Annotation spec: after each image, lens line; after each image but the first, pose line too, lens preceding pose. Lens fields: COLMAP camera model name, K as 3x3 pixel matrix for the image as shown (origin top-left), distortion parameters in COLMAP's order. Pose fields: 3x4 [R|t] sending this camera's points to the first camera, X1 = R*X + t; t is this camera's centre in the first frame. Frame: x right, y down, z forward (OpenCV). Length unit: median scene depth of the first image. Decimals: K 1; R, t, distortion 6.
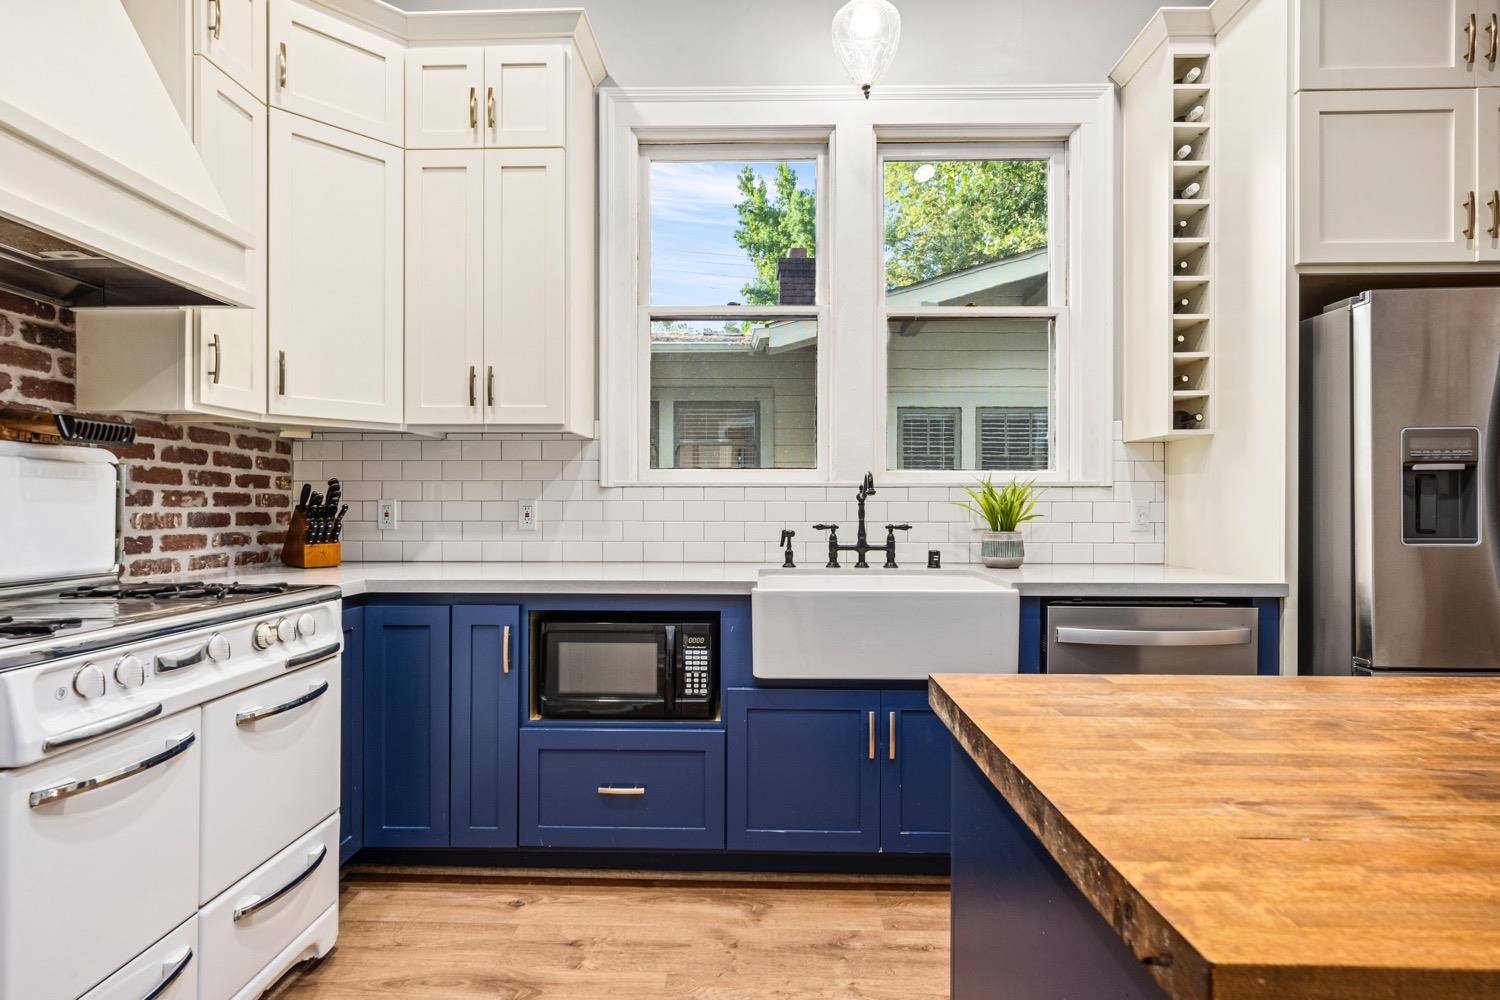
lens RADIAL K [[745.3, 0, 741.3], [0, 745.3, 503.4], [0, 0, 1]] dist [0.003906, 0.000179]
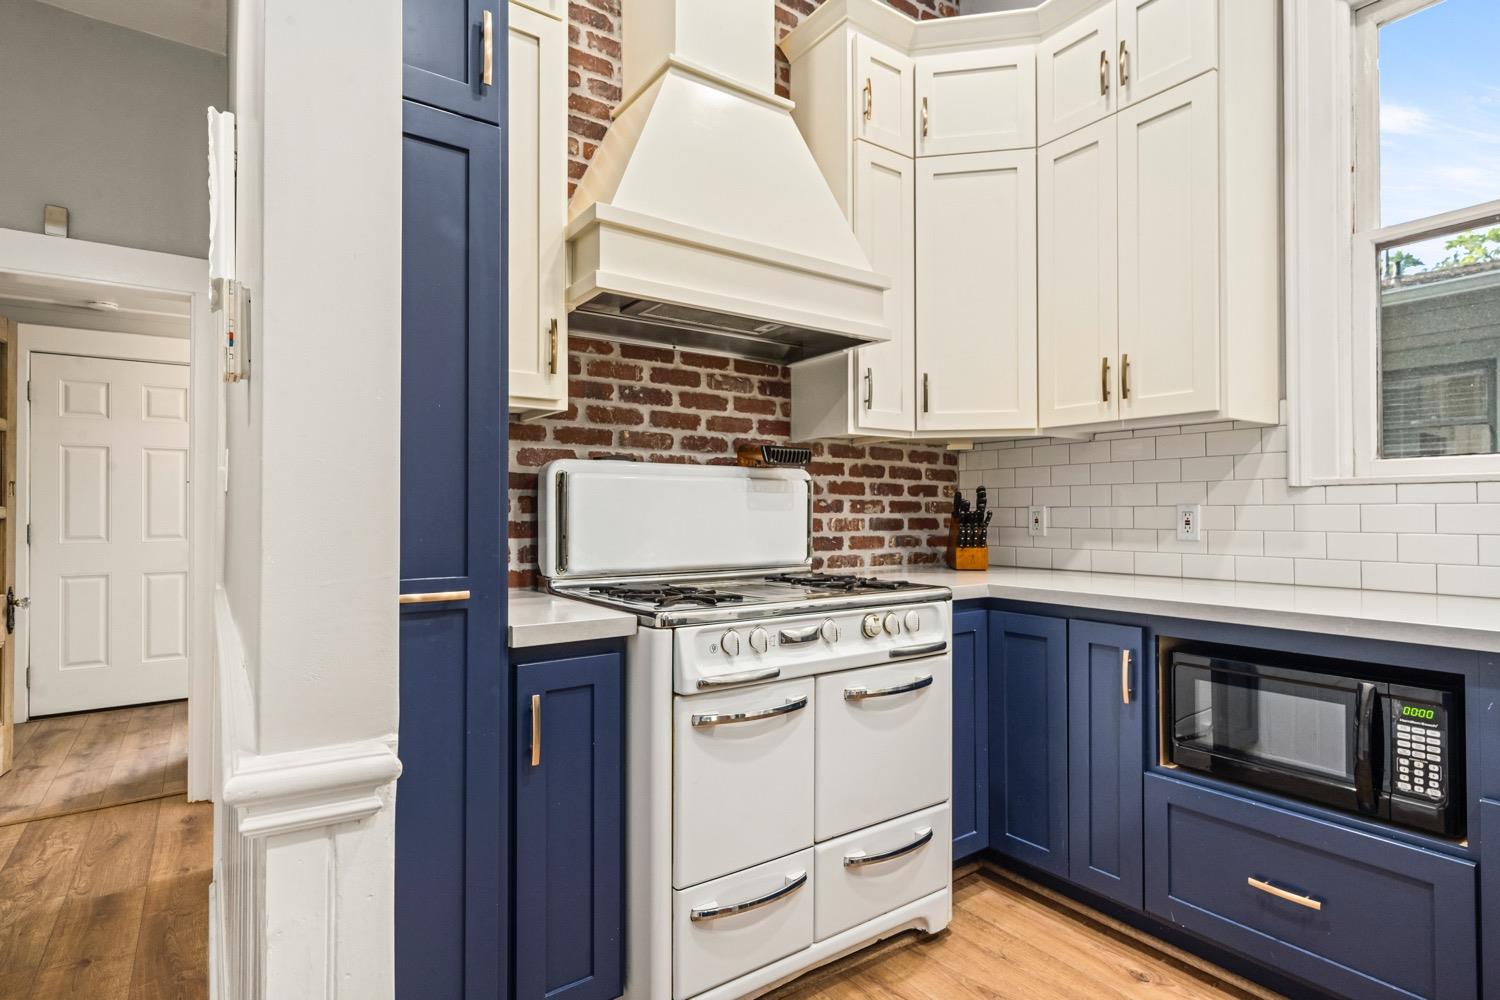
lens RADIAL K [[756.0, 0, 739.1], [0, 756.0, 505.5], [0, 0, 1]] dist [0.001829, 0.001154]
pose [[0.592448, -0.009812, -0.805549, 0.126508], [0.004863, 0.999951, -0.008603, 0.001577], [0.805594, 0.001180, 0.592467, 0.110088]]
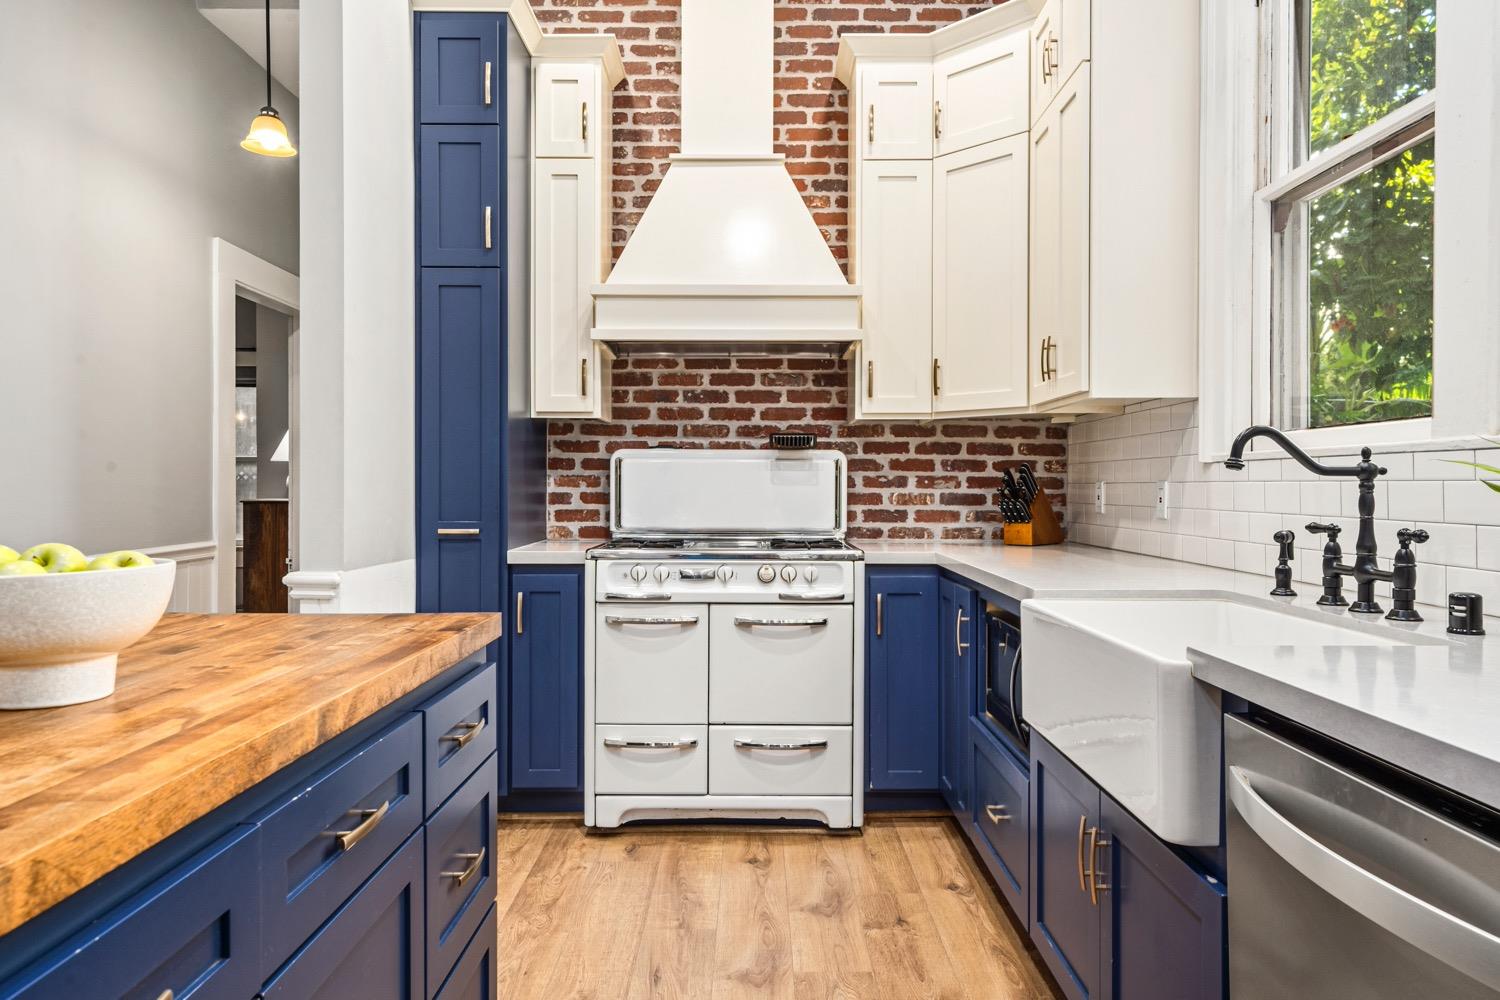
lens RADIAL K [[966.4, 0, 735.1], [0, 966.4, 489.1], [0, 0, 1]] dist [0.014441, 0.000315]
pose [[0.011611, 0.002378, -0.999930, 0.947465], [0.000705, 0.999997, 0.002387, 0.001561], [0.999932, -0.000732, 0.011609, 0.664309]]
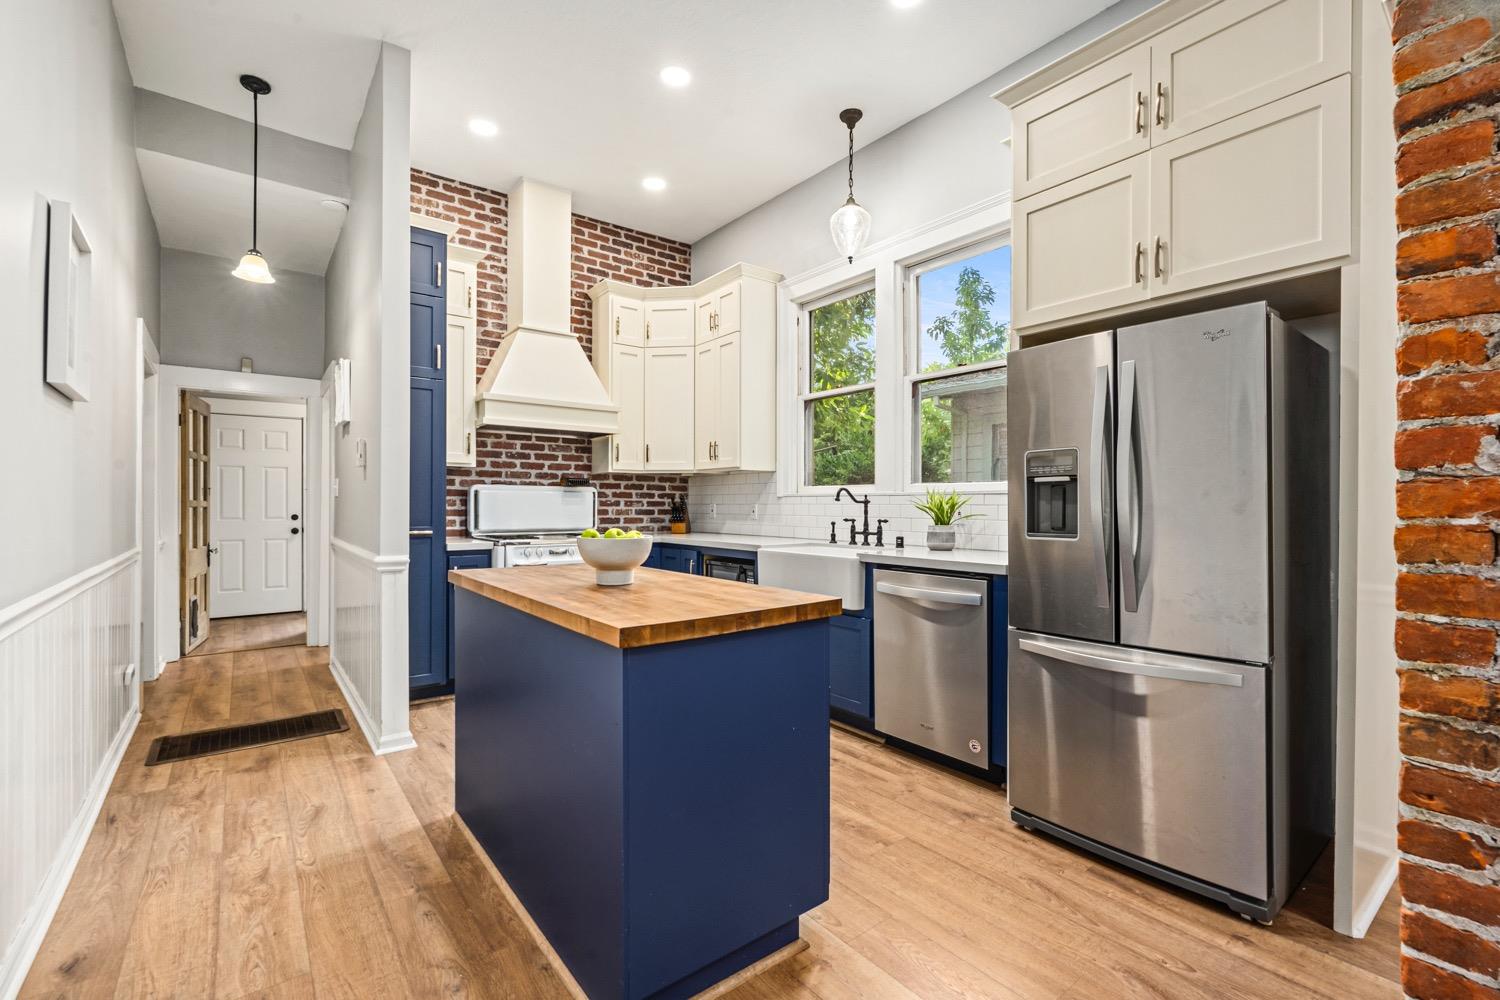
lens RADIAL K [[650.9, 0, 726.7], [0, 650.9, 506.0], [0, 0, 1]] dist [-0.002106, 0.000243]
pose [[0.613160, 0.001930, -0.789957, 1.282402], [0.000030, 0.999997, 0.002467, -0.003855], [0.789959, -0.001537, 0.613158, -0.129121]]
